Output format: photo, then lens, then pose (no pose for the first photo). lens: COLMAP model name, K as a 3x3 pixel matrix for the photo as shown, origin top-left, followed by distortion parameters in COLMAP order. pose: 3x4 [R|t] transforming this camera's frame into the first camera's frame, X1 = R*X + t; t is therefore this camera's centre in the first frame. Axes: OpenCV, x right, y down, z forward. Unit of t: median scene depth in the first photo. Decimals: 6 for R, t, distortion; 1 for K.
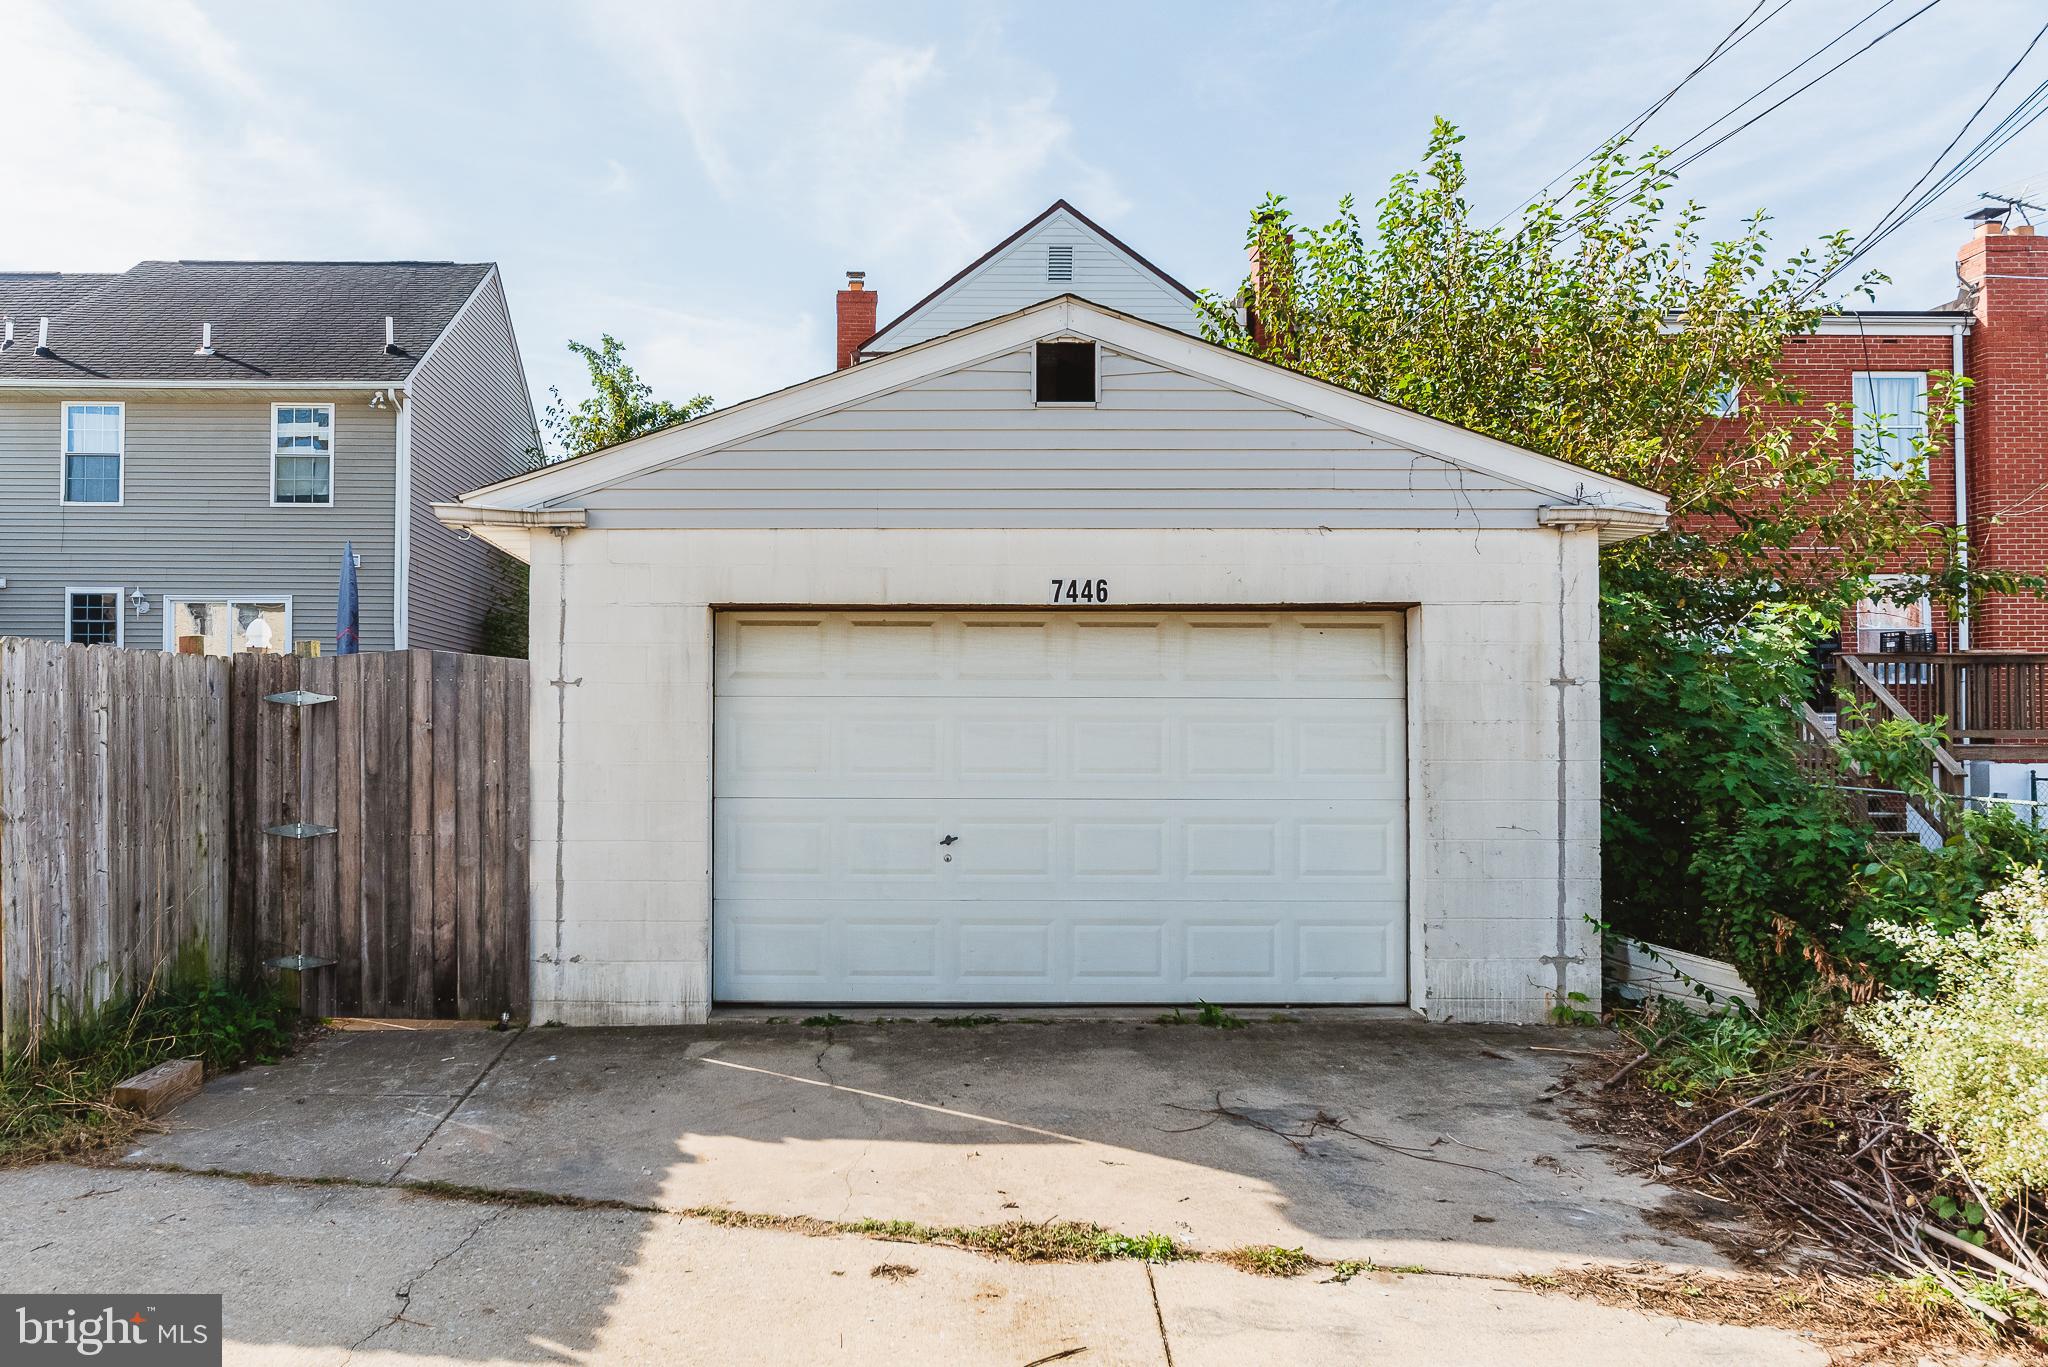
lens RADIAL K [[1461.0, 0, 1024.0], [0, 1461.0, 683.5], [0, 0, 1]] dist [-0.004076, -0.001029]
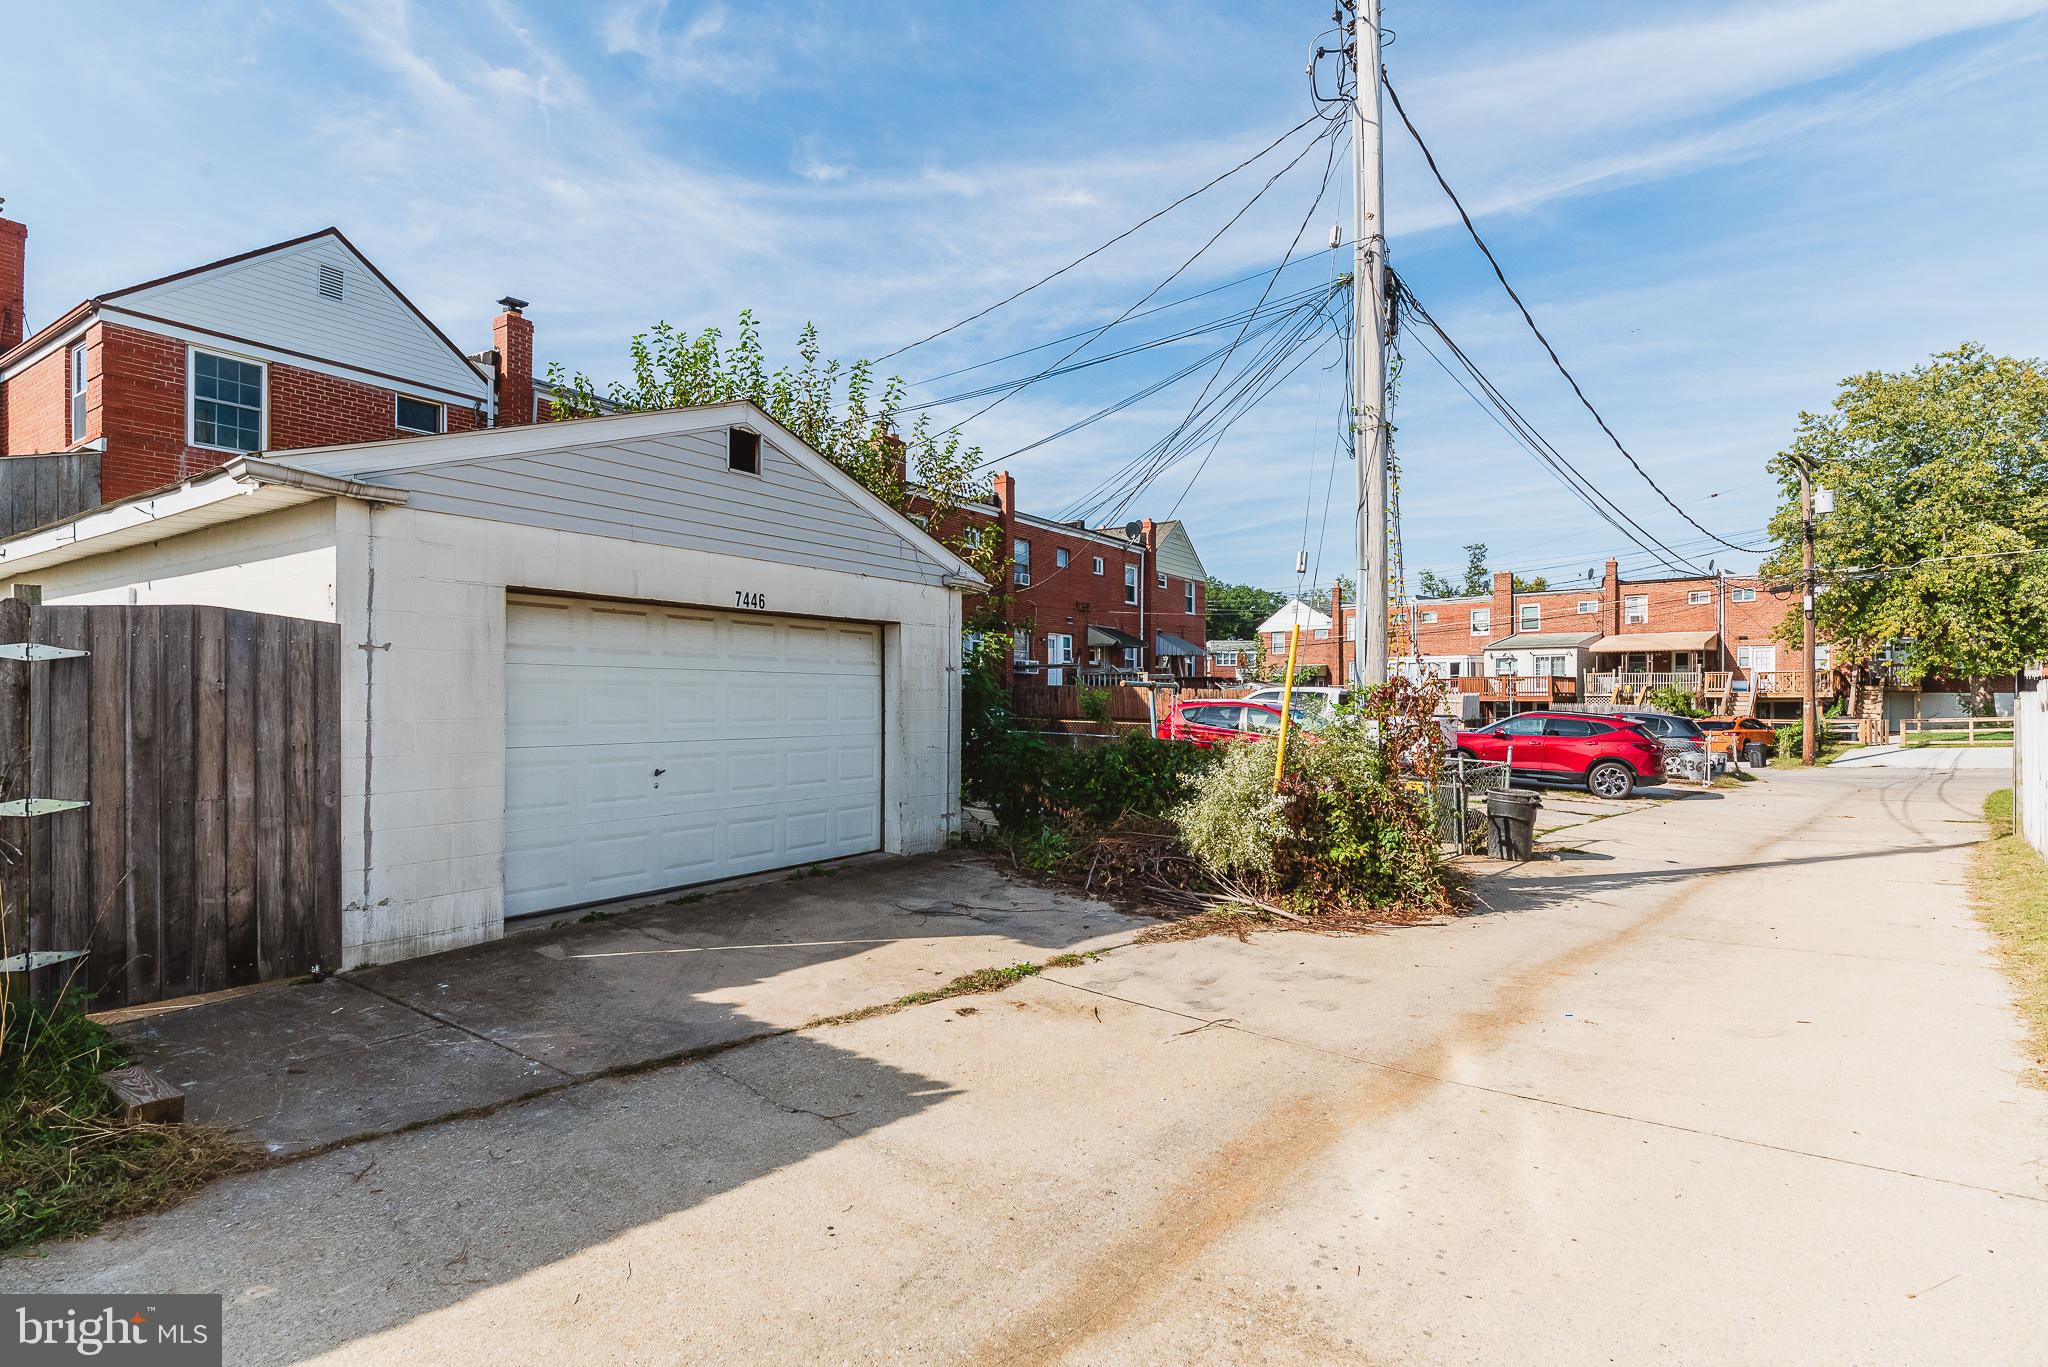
lens RADIAL K [[1015.1, 0, 1024.0], [0, 1015.1, 683.5], [0, 0, 1]] dist [-0.000388, -0.000225]
pose [[0.547304, 0.012406, 0.836842, -0.677888], [-0.034694, 0.999367, 0.007875, 0.003915], [-0.836215, -0.033344, 0.547388, 0.195244]]
